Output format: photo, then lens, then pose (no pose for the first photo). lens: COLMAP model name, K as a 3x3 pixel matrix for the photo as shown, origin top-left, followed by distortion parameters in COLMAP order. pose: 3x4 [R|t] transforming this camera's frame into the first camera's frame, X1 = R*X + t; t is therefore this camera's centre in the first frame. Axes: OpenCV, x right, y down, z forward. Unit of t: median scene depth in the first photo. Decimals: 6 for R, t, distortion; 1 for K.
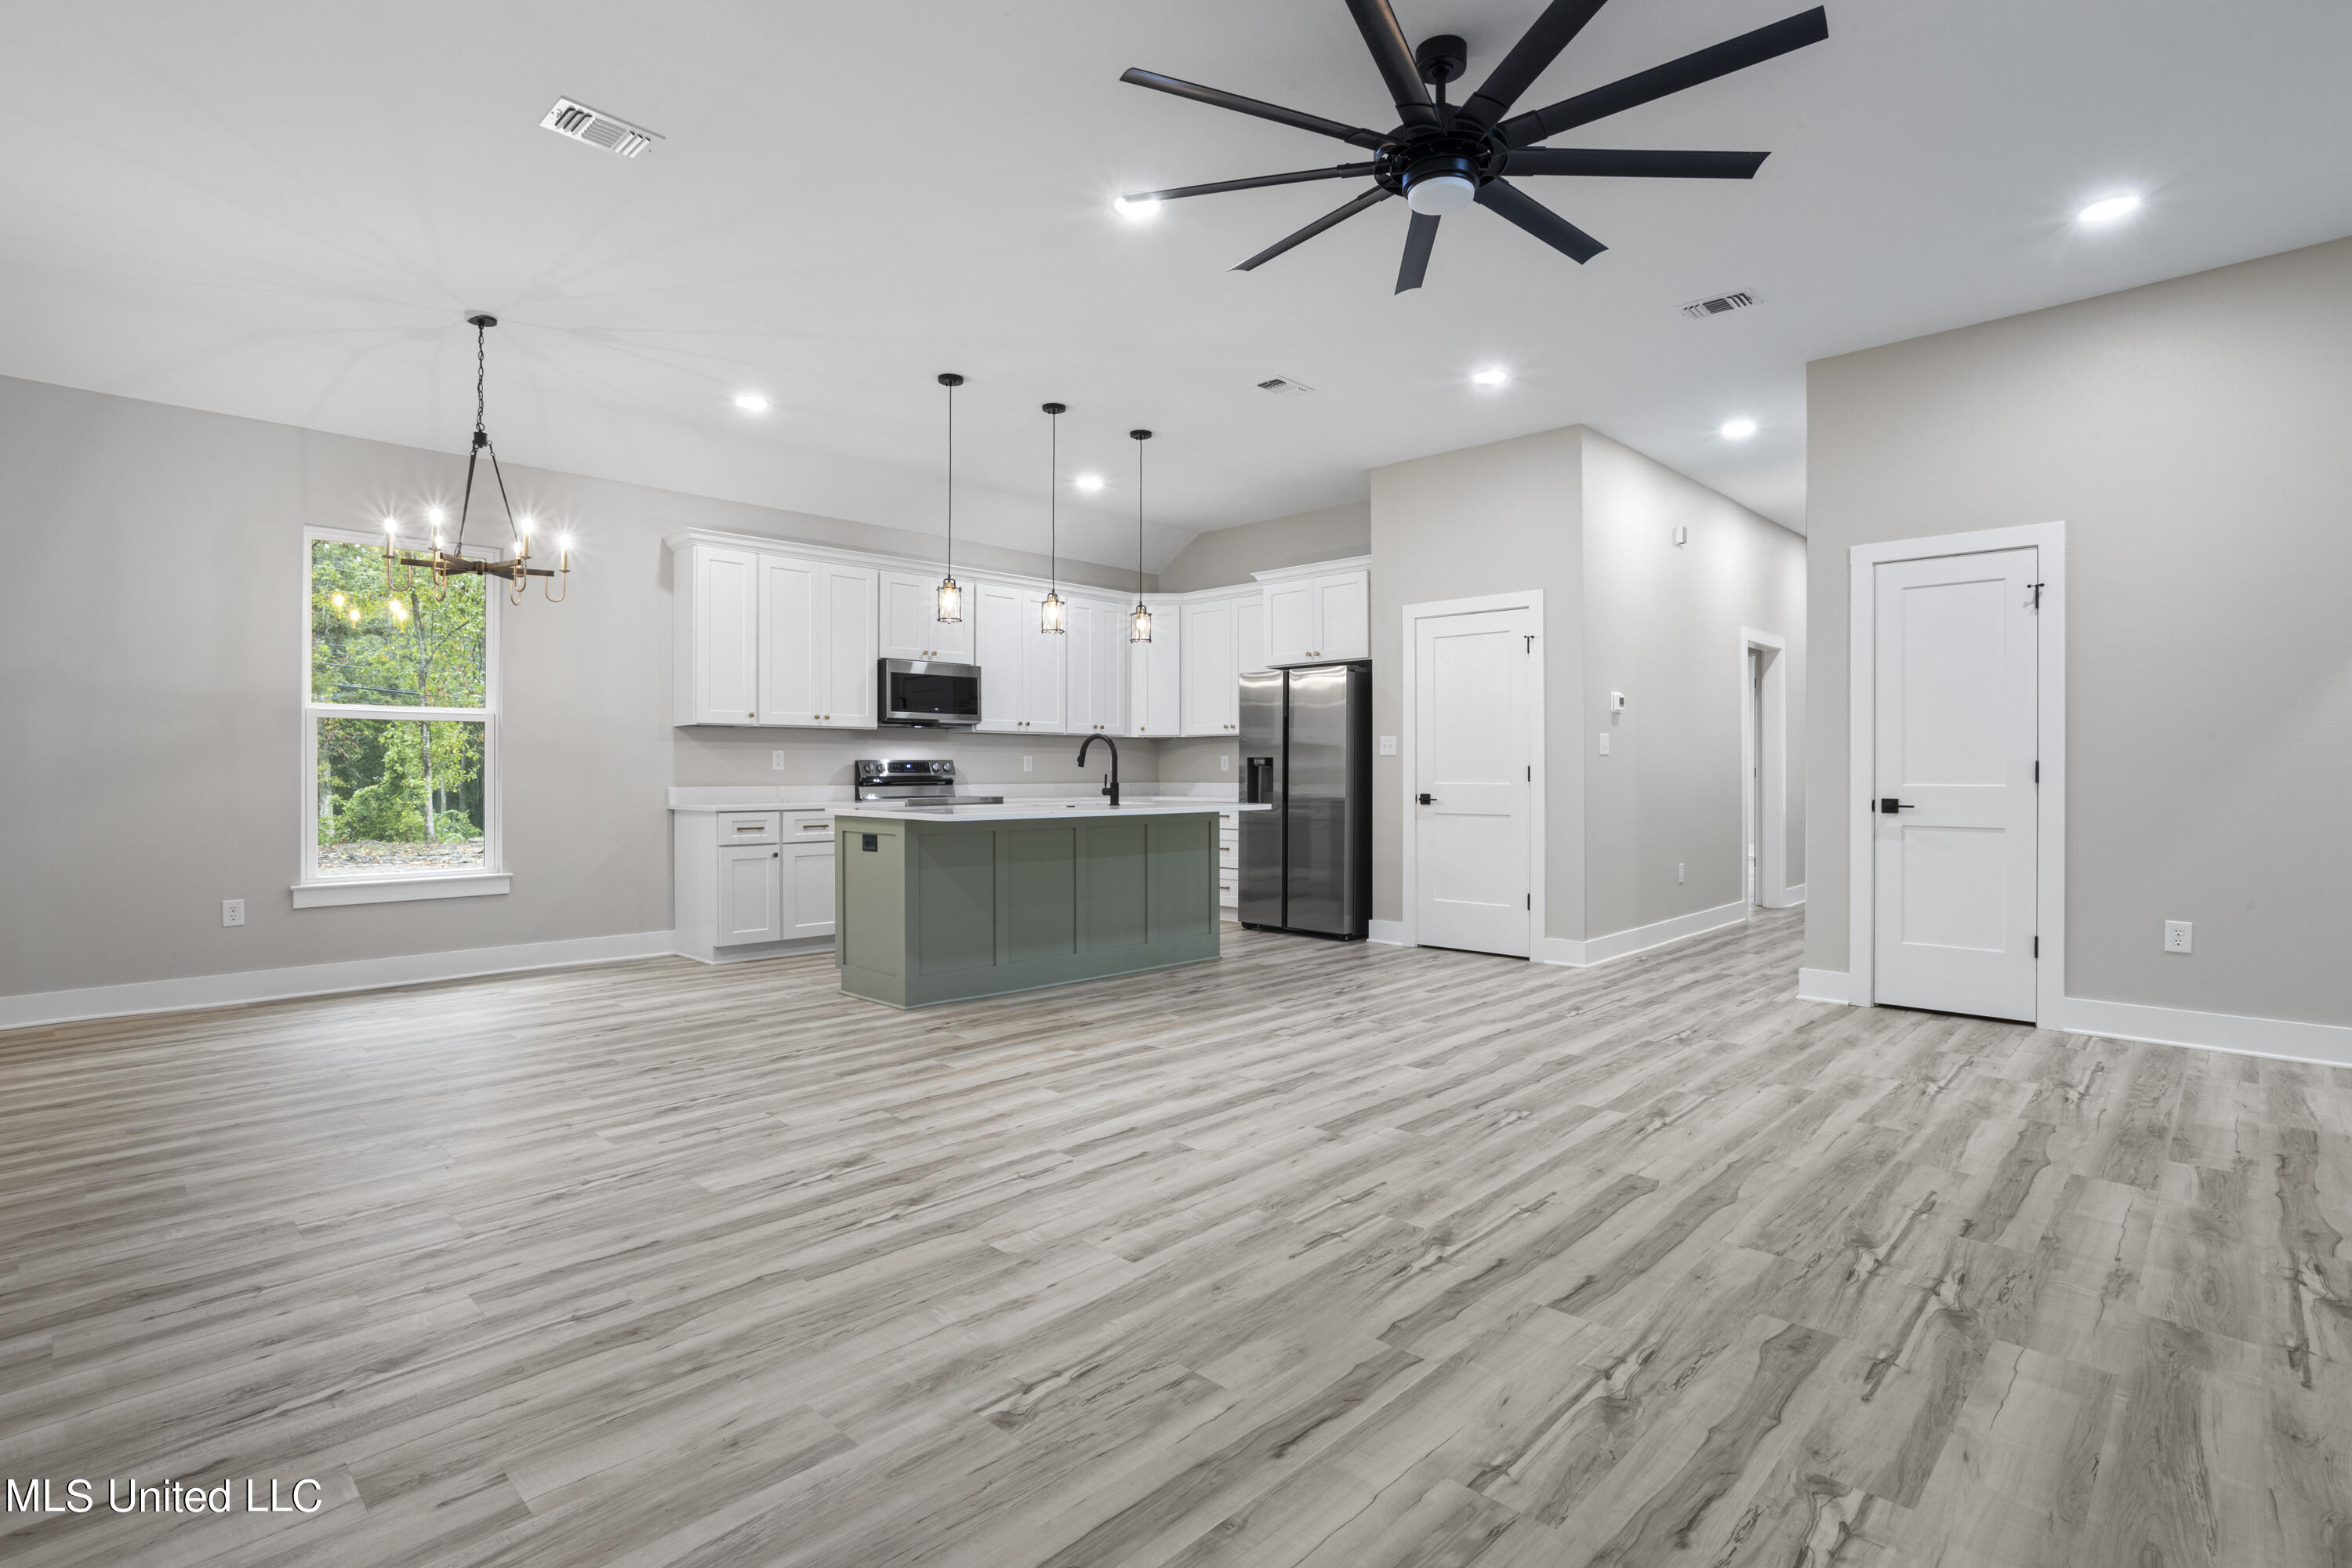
lens RADIAL K [[1133.5, 0, 1171.1], [0, 1133.5, 771.9], [0, 0, 1]] dist [-0.052278, 0.030465]
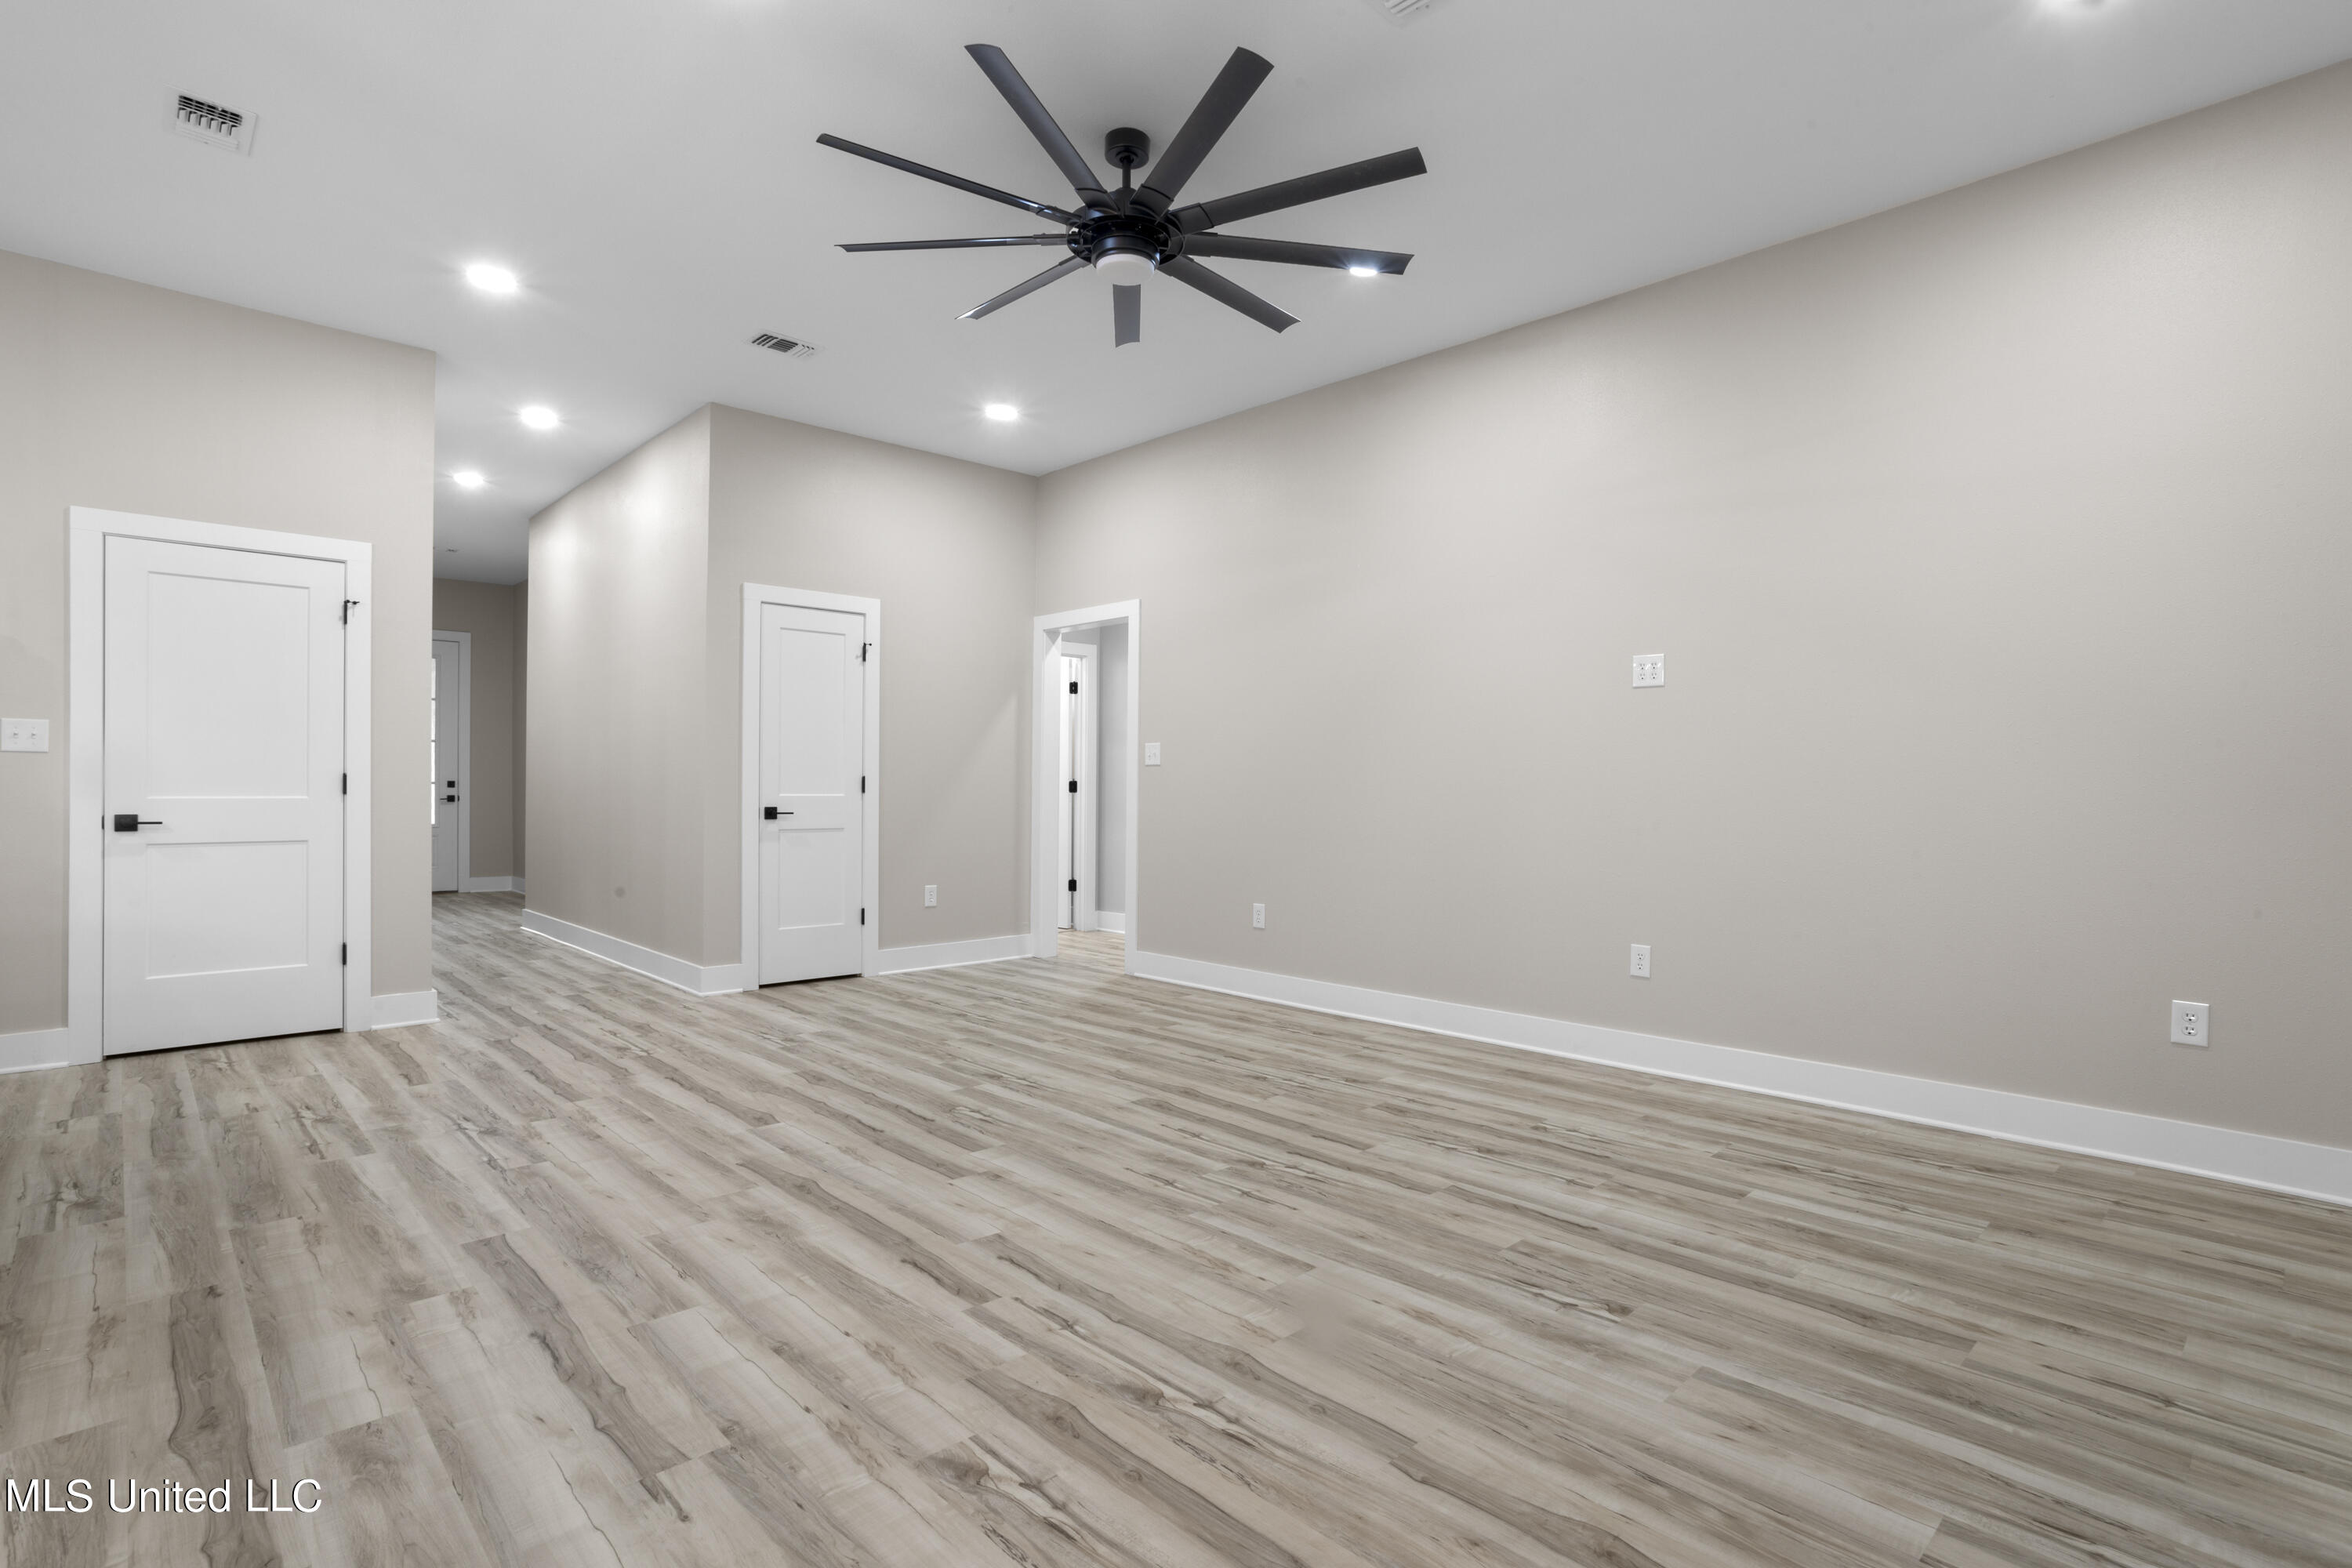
lens RADIAL K [[1138.5, 0, 1176.0], [0, 1138.5, 784.0], [0, 0, 1]] dist [-0.052879, 0.030507]
pose [[0.033988, 0.002224, 0.999420, -0.676808], [-0.005763, 0.999981, -0.002030, 0.000004], [-0.999406, -0.005691, 0.034001, 0.697094]]
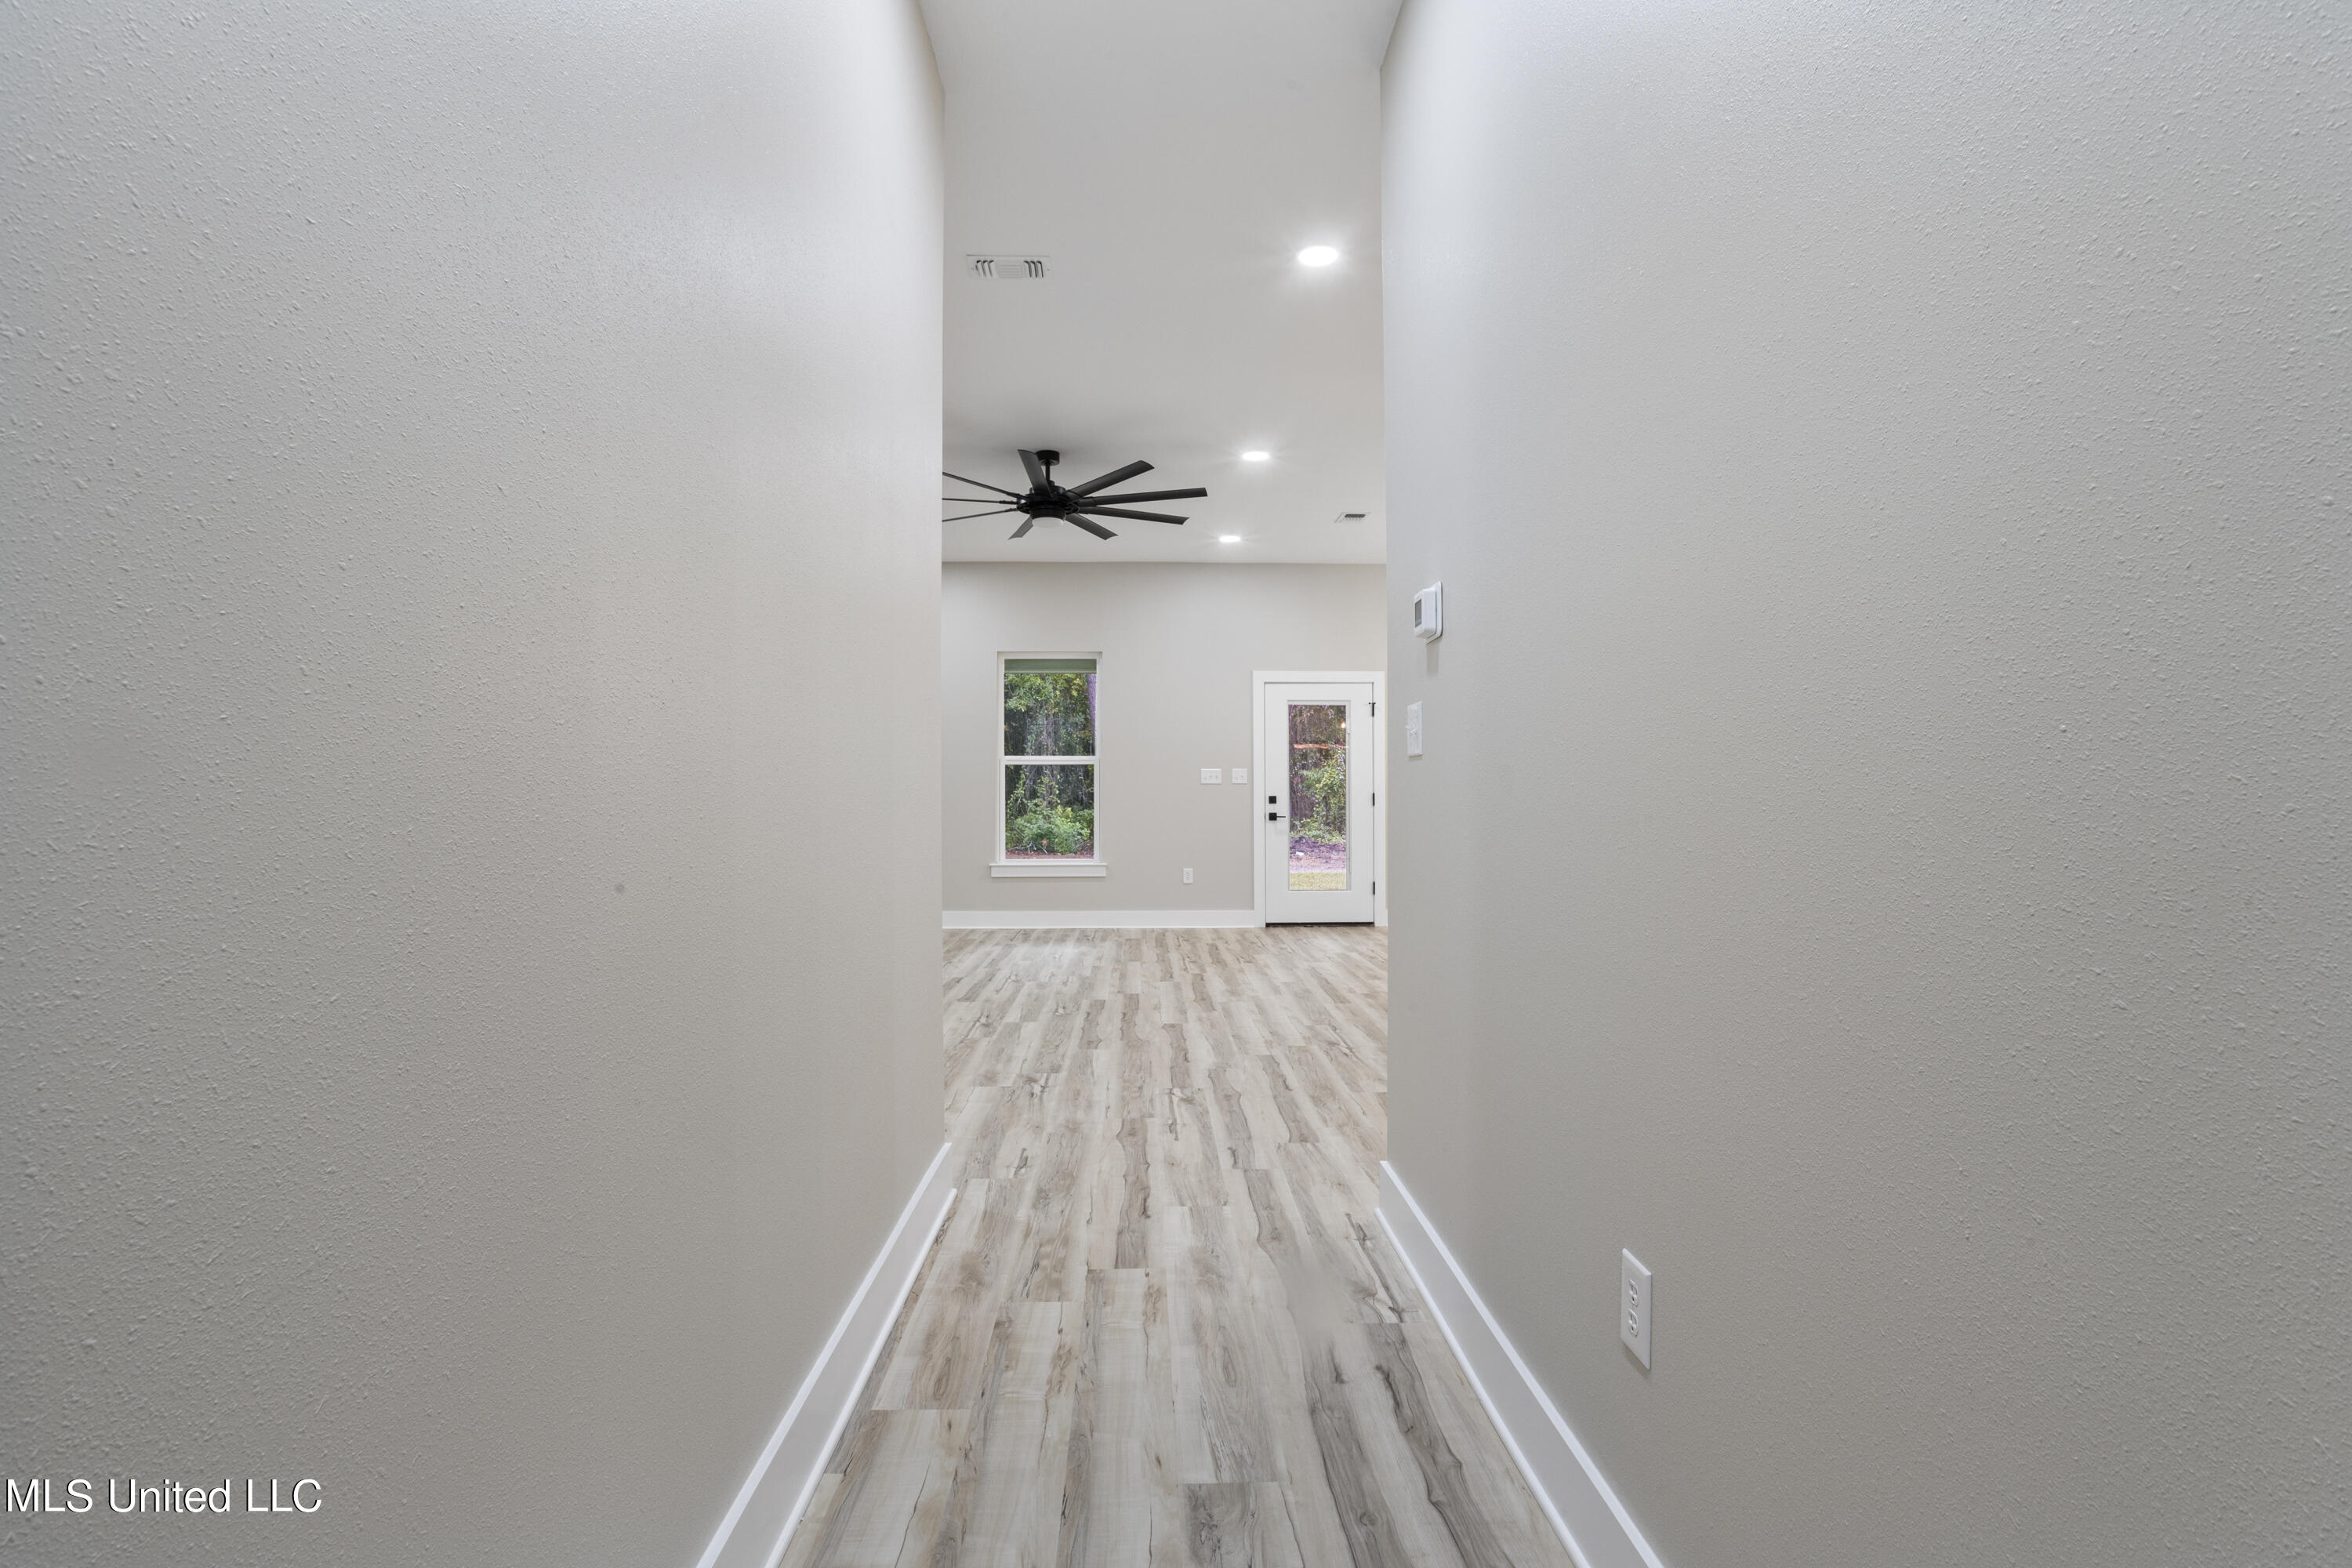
lens RADIAL K [[1133.5, 0, 1171.1], [0, 1133.5, 771.9], [0, 0, 1]] dist [-0.052278, 0.030465]
pose [[-0.694100, -0.012859, -0.719764, 1.228828], [0.003036, 0.999779, -0.020790, -0.000774], [0.719872, -0.016616, -0.693908, 2.020361]]
